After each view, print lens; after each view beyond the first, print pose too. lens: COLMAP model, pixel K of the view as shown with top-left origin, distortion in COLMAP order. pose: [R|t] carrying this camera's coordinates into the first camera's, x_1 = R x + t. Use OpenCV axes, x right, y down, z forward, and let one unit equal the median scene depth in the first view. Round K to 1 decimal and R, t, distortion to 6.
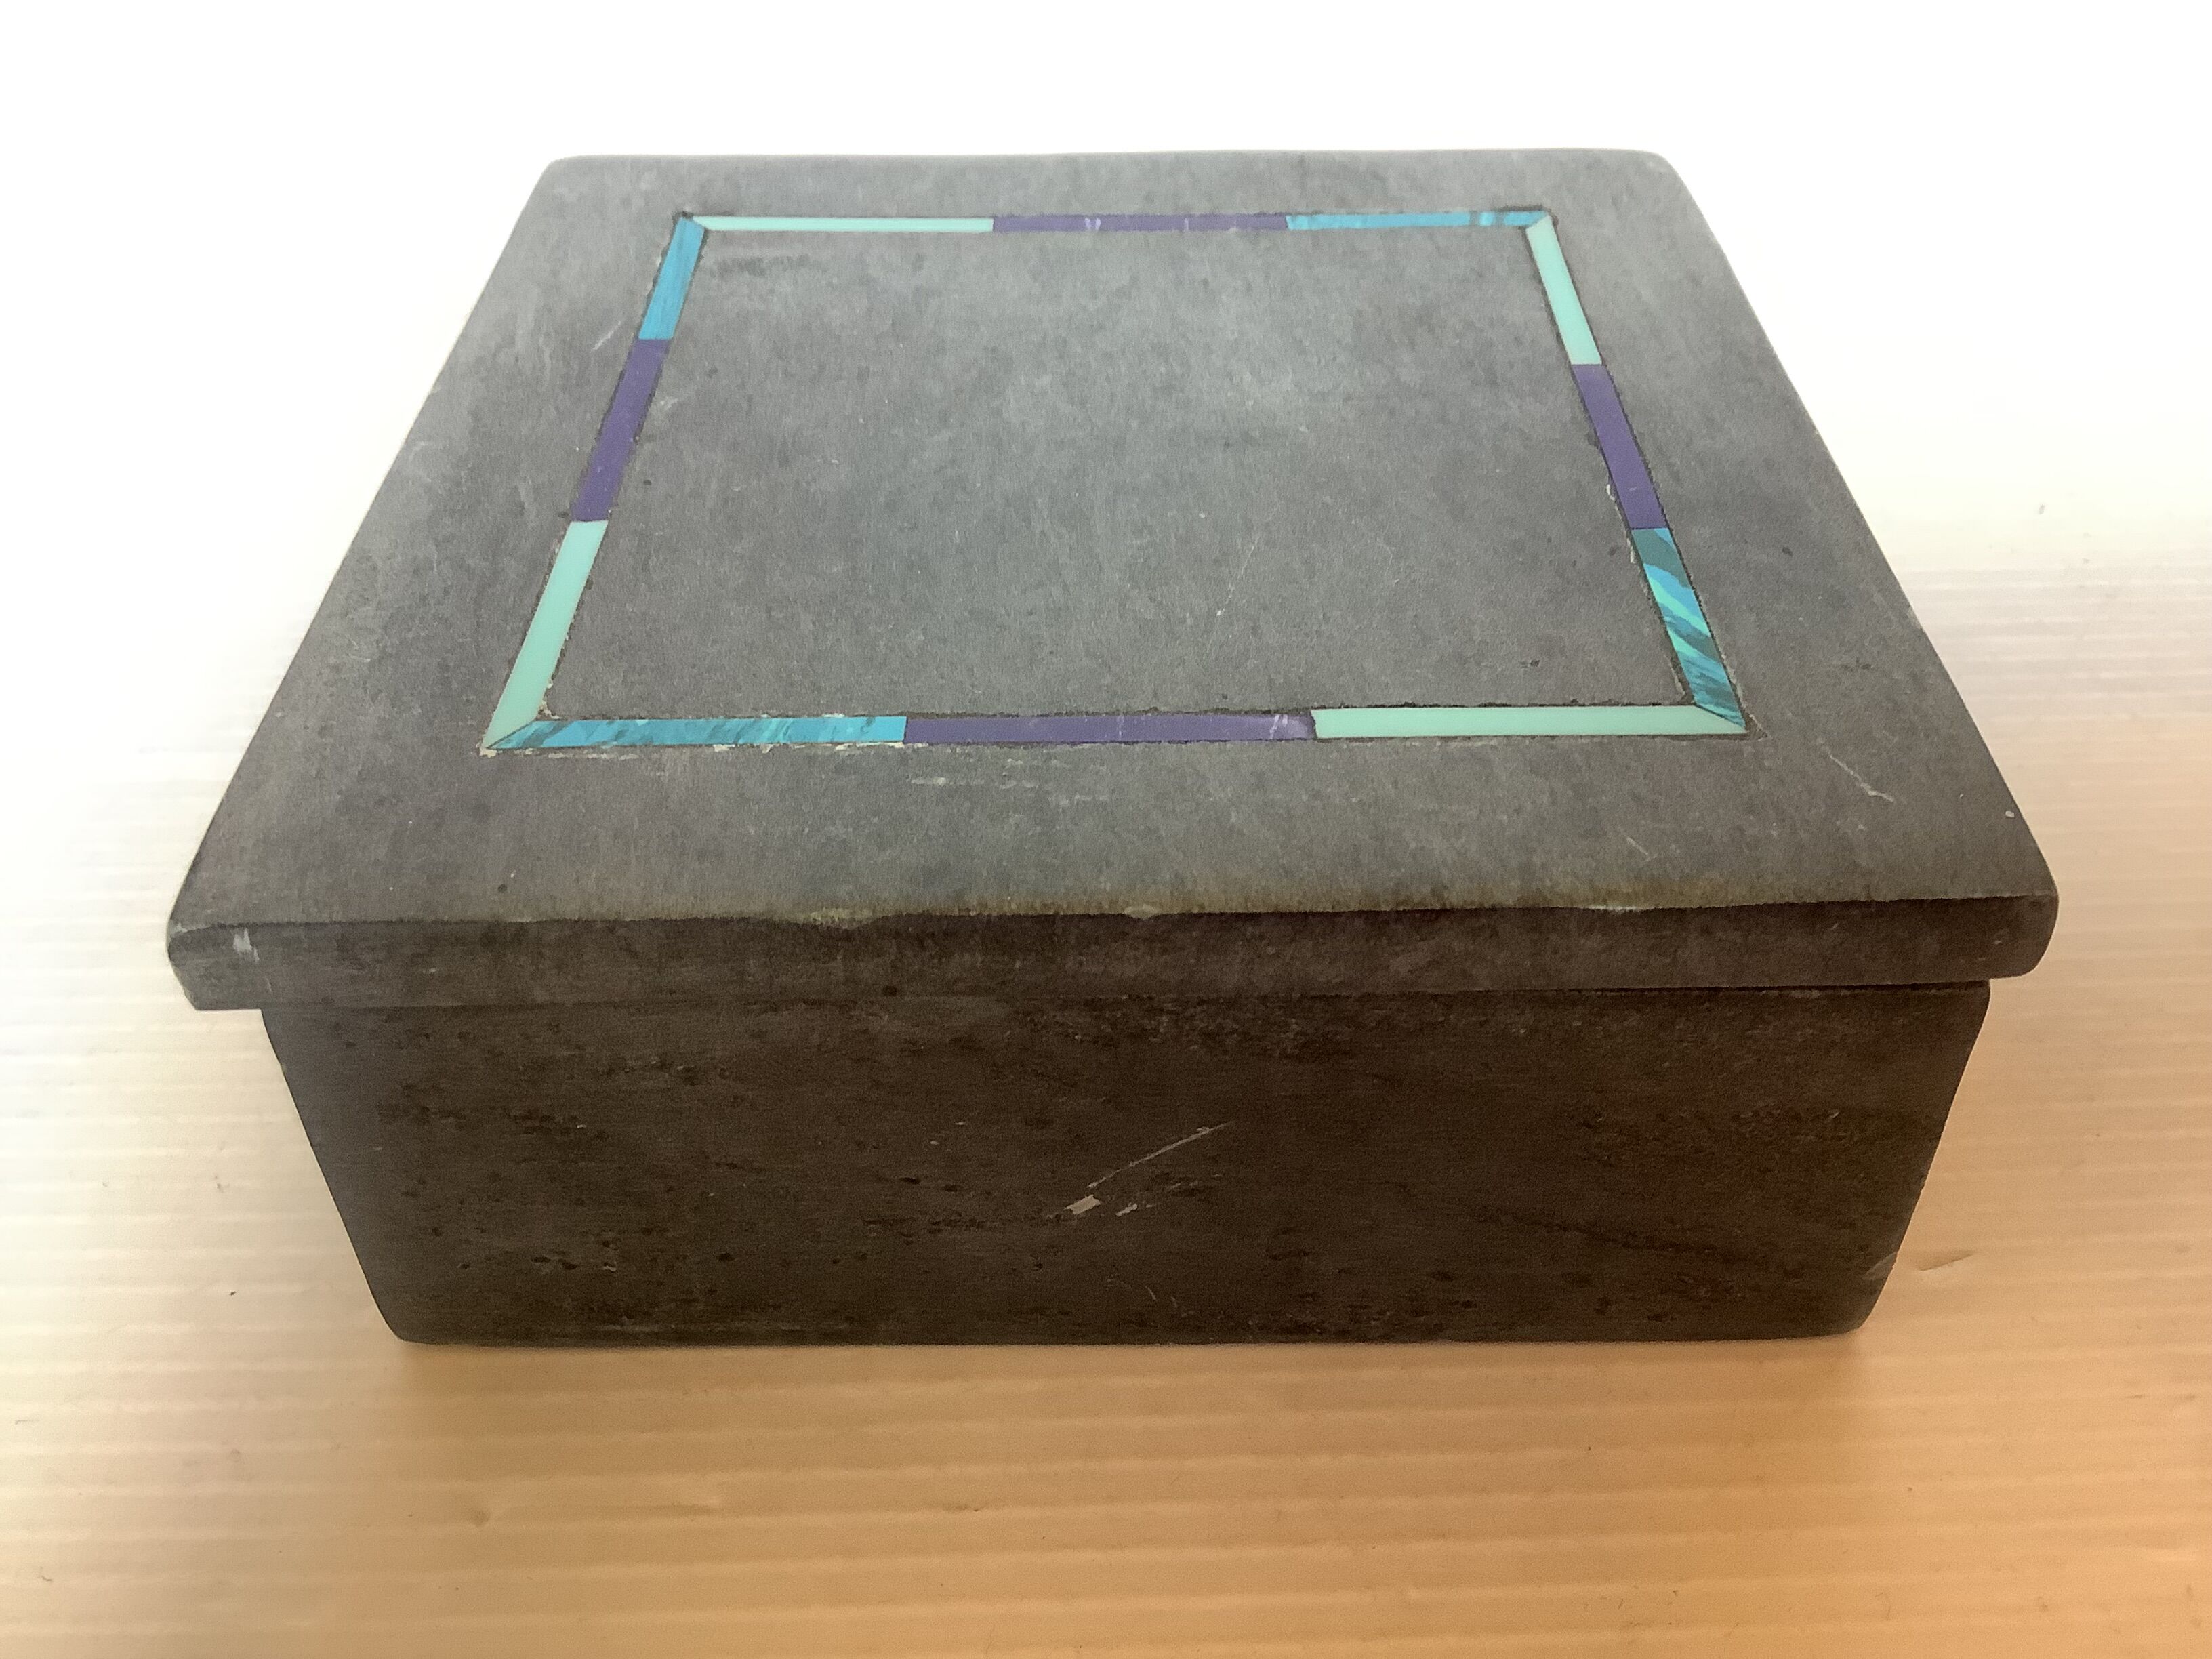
lens RADIAL K [[2057.4, 0, 1111.1], [0, 2057.4, 825.6], [0, 0, 1]] dist [0.064401, 0.000000]
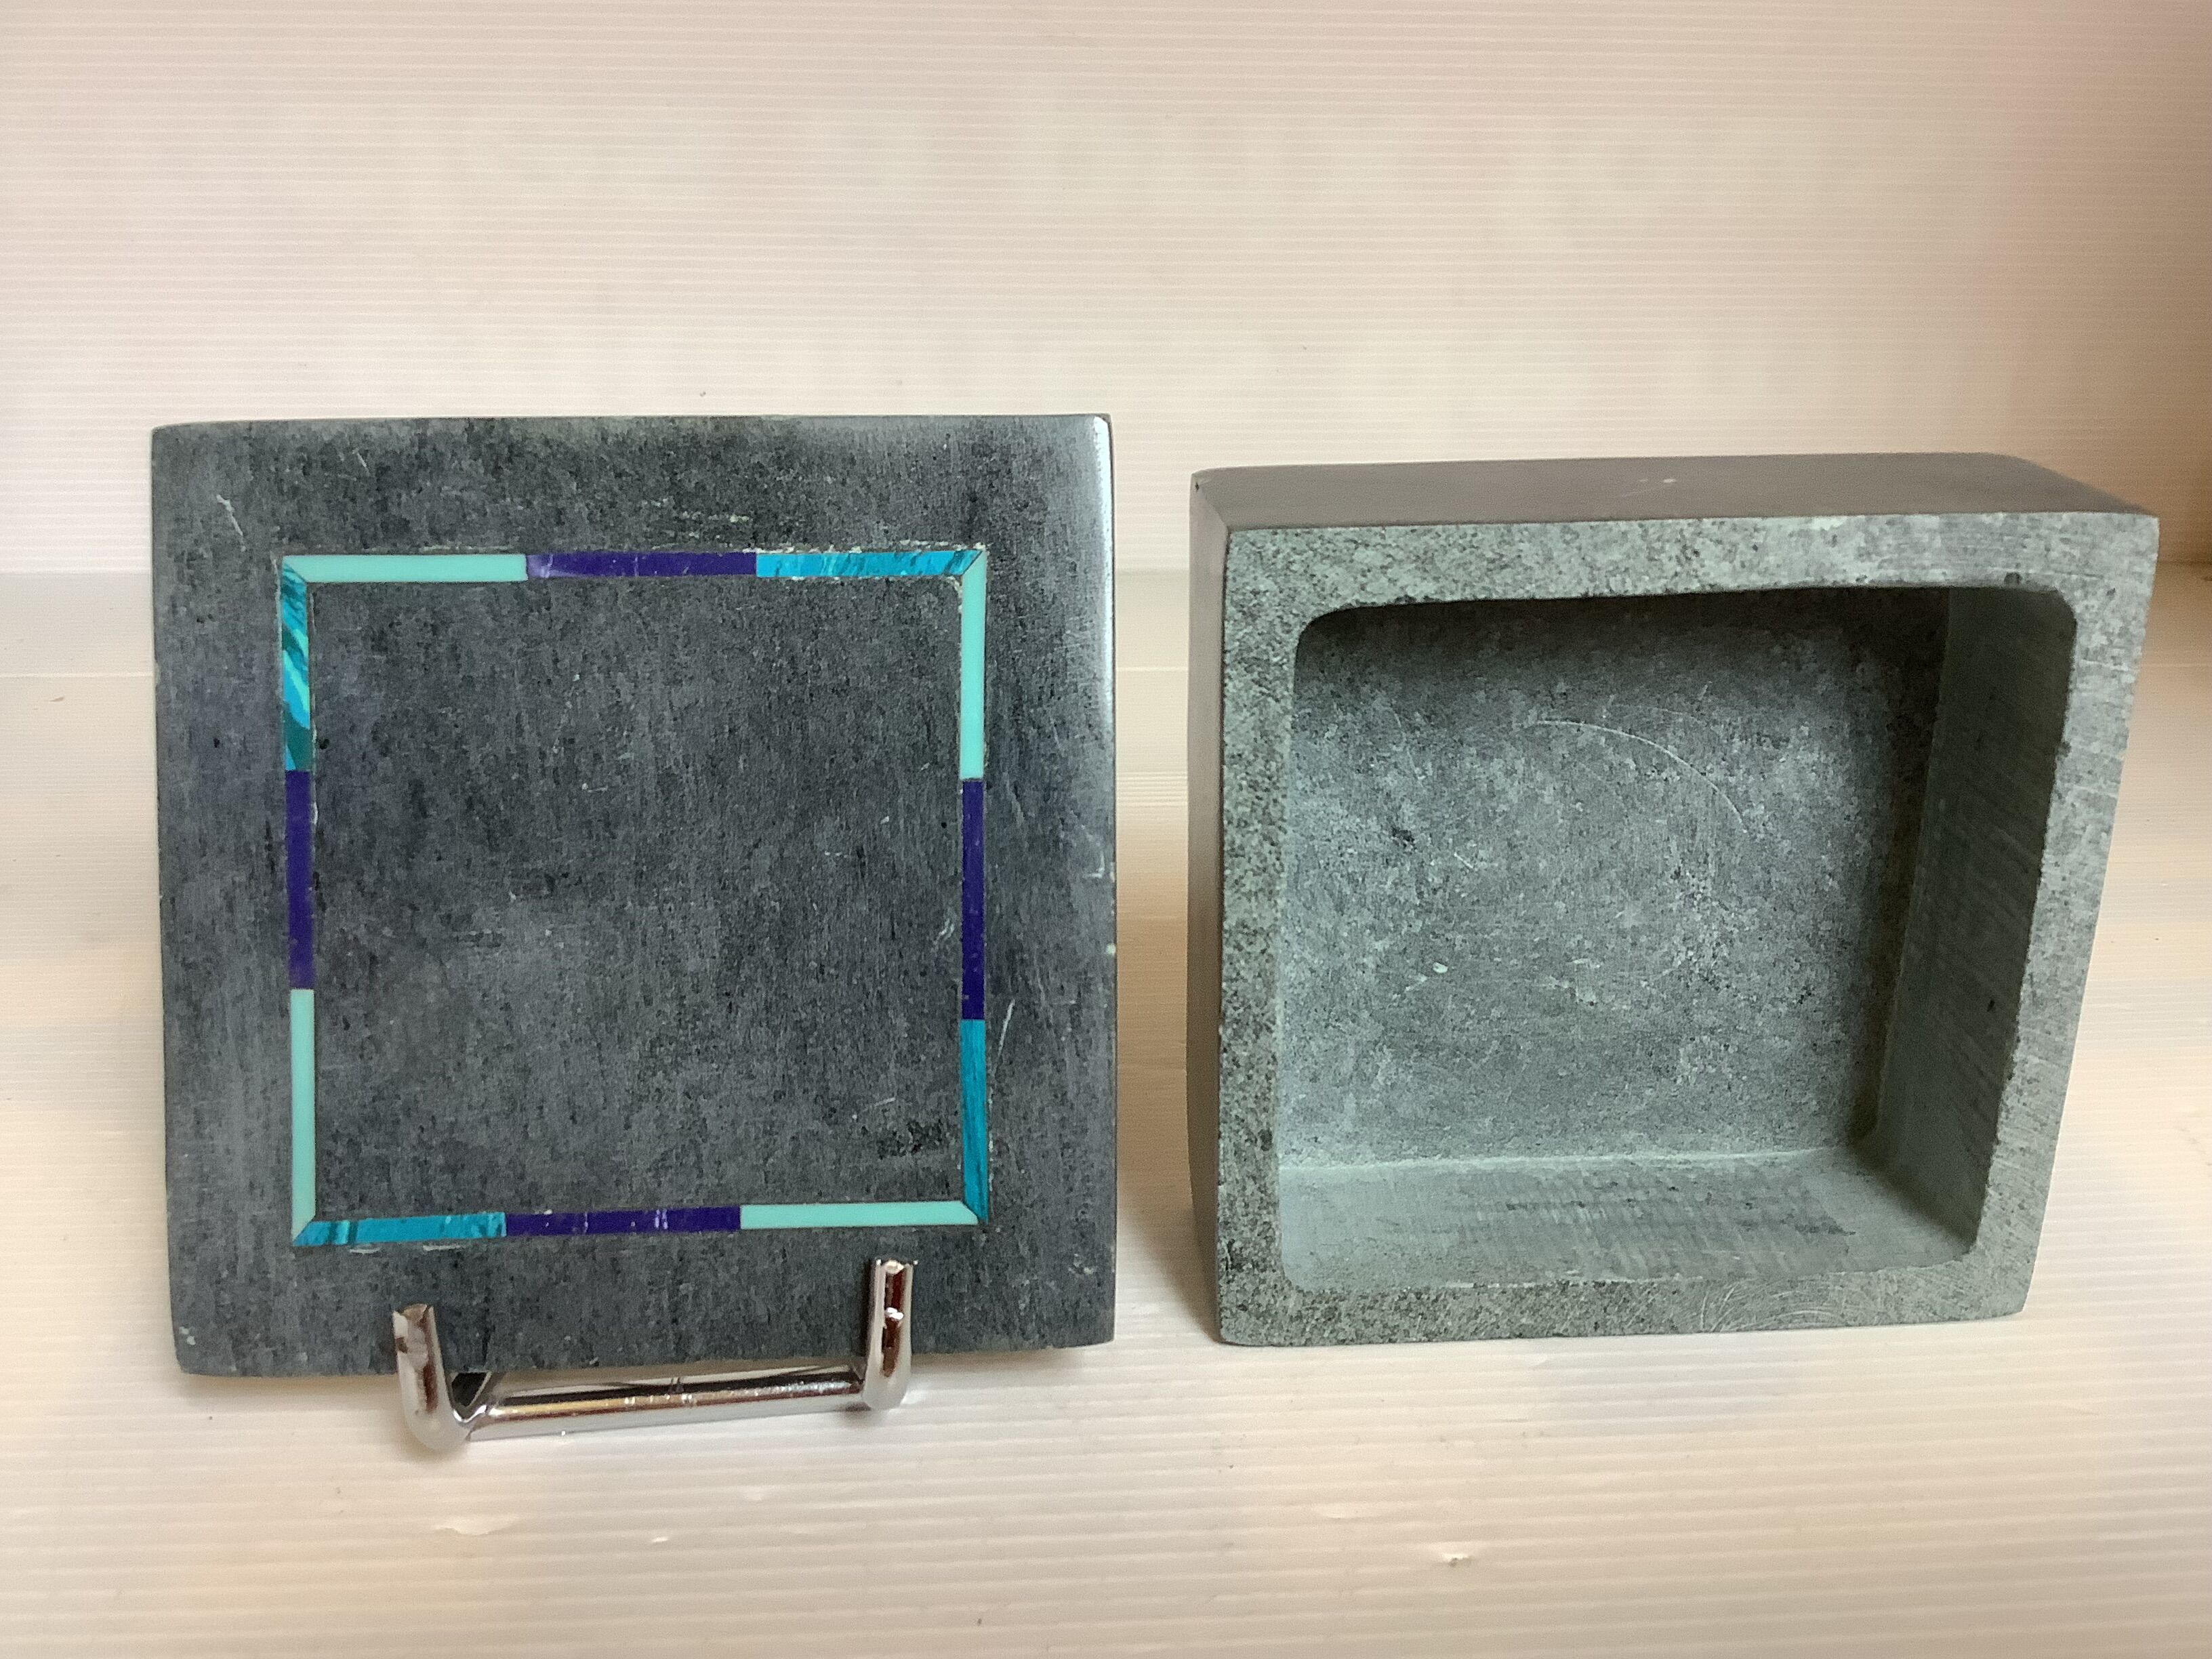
lens RADIAL K [[2057.4, 0, 1102.7], [0, 2057.4, 831.2], [0, 0, 1]] dist [0.064401, 0.000000]
pose [[-0.999167, 0.002633, -0.040727, -0.280533], [-0.031999, -0.669941, 0.741725, -1.326678], [-0.025332, 0.742410, 0.669467, -0.042977]]
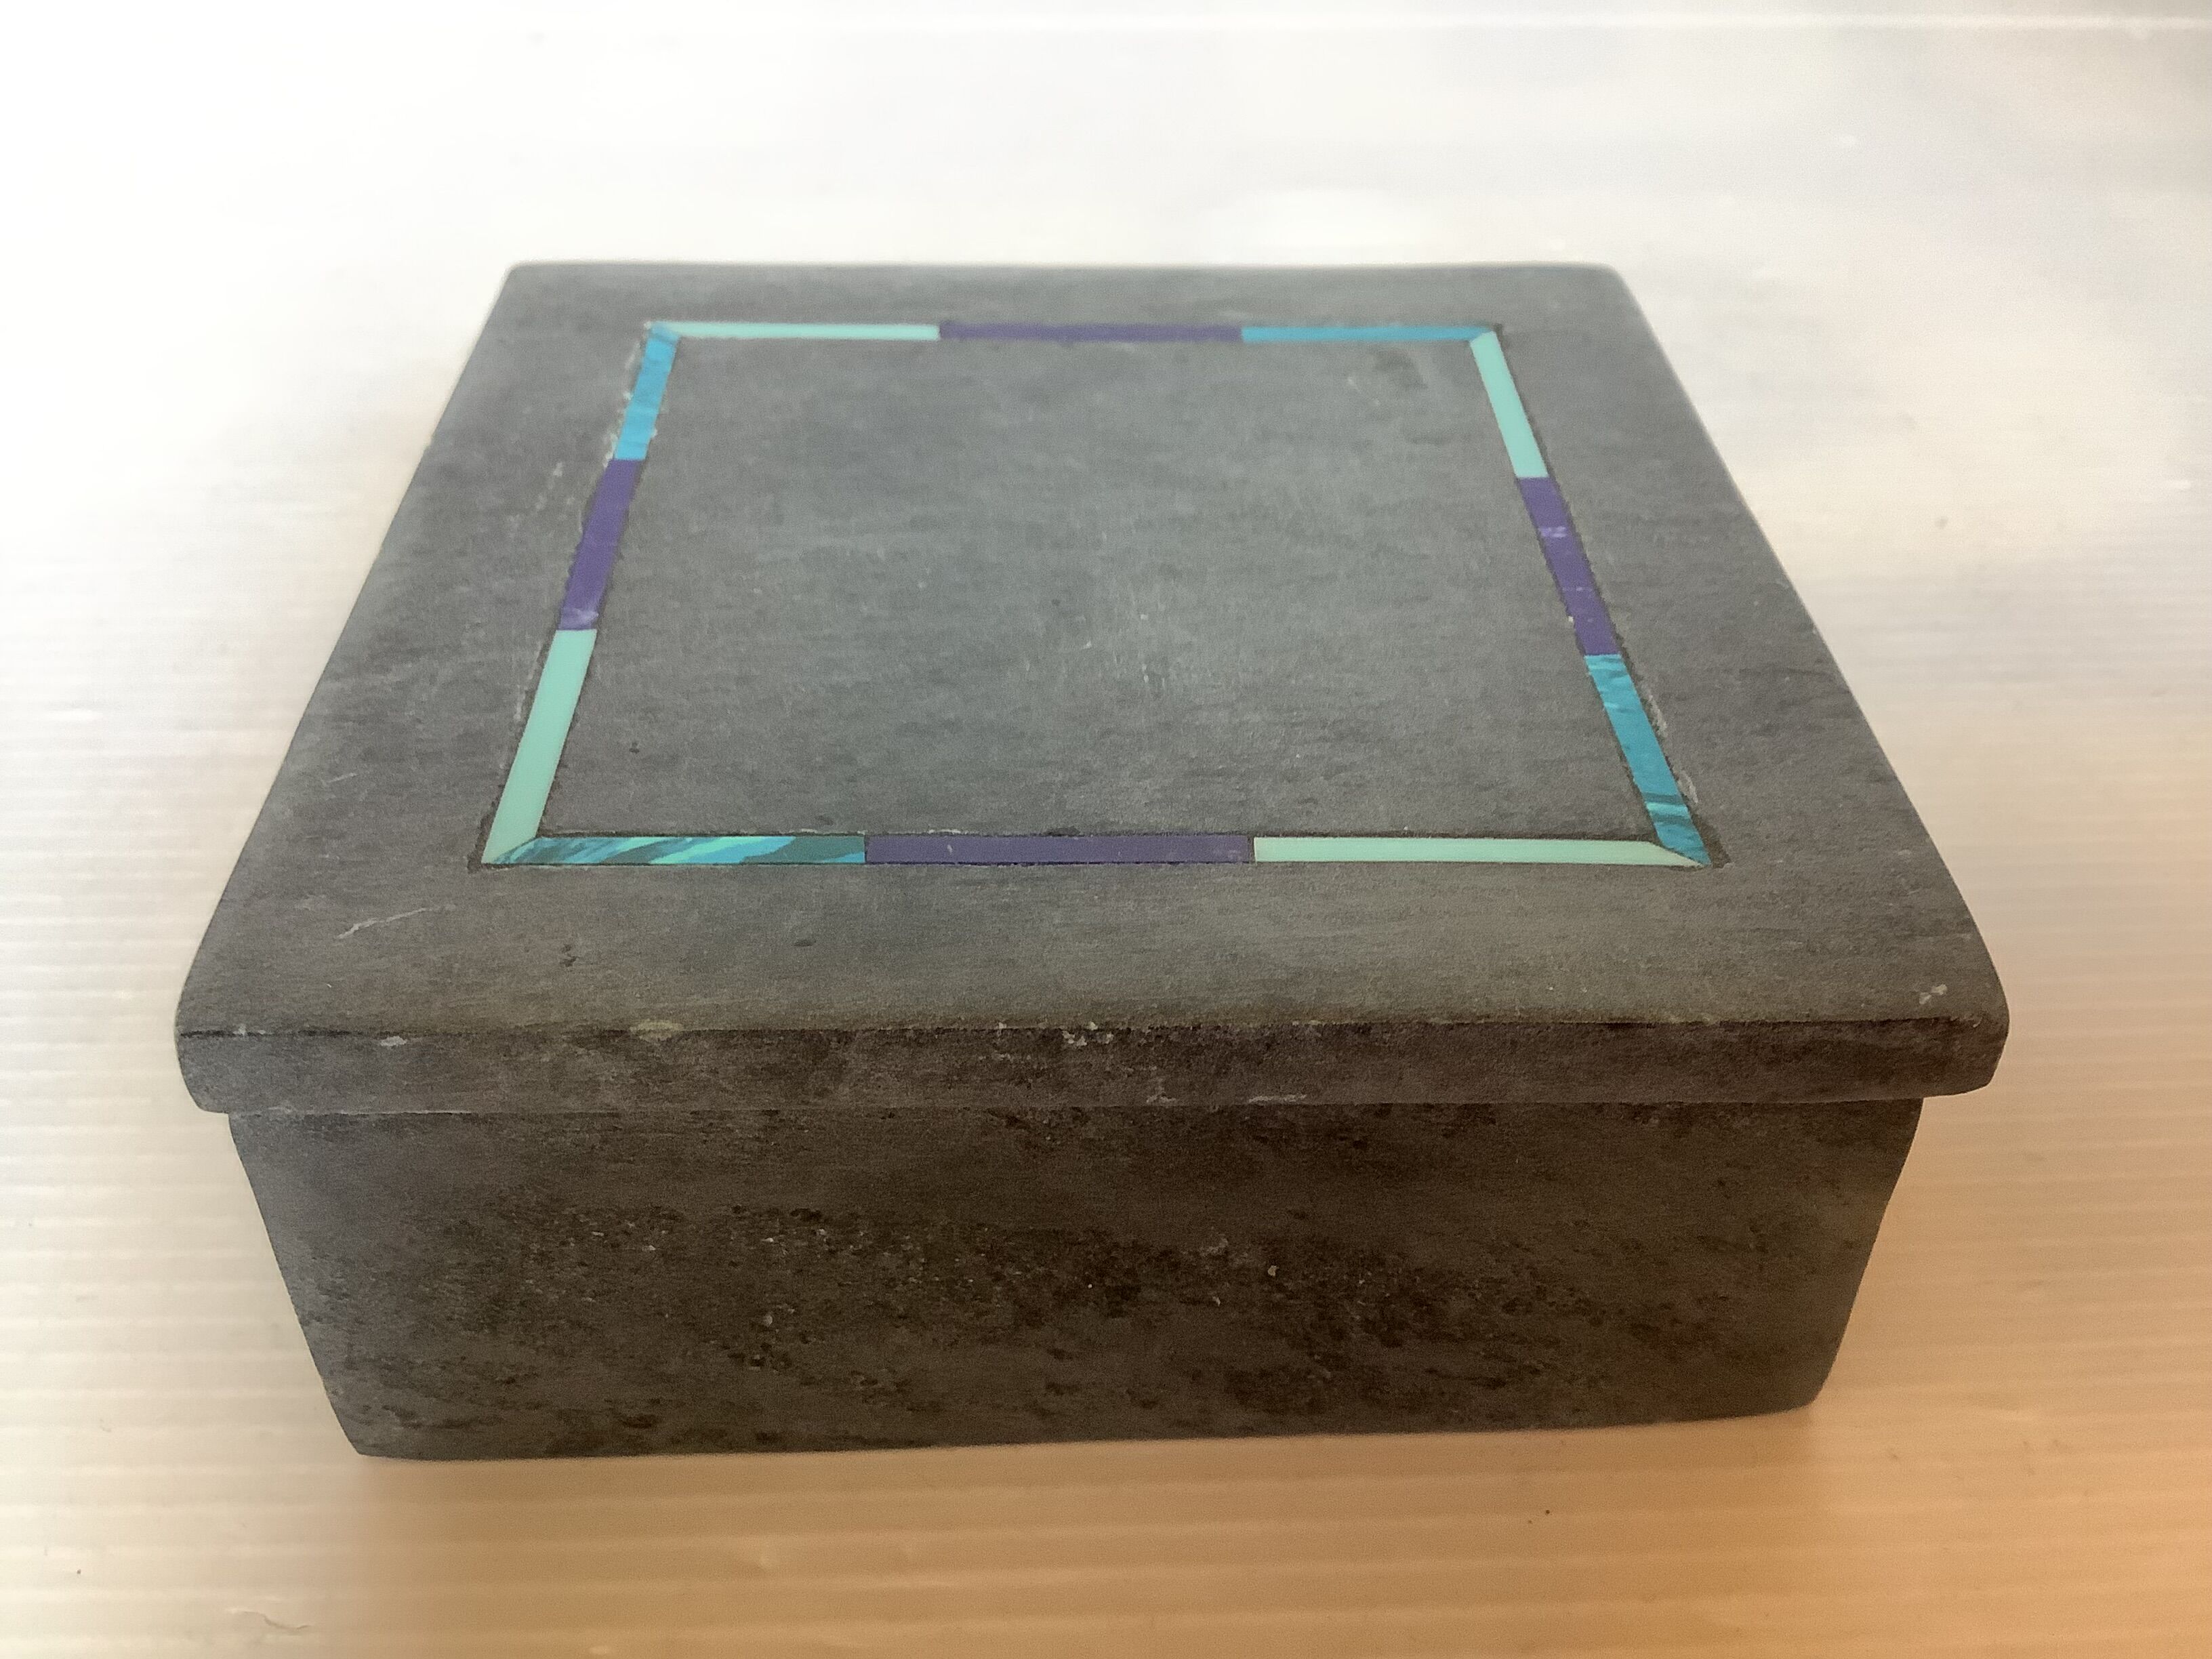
lens RADIAL K [[2057.4, 0, 1119.7], [0, 2057.4, 829.7], [0, 0, 1]] dist [0.064401, 0.000000]
pose [[0.021385, 0.624453, -0.780770, 0.921526], [-0.656410, 0.597819, 0.460151, -0.610536], [0.754102, 0.502664, 0.422681, 0.677536]]
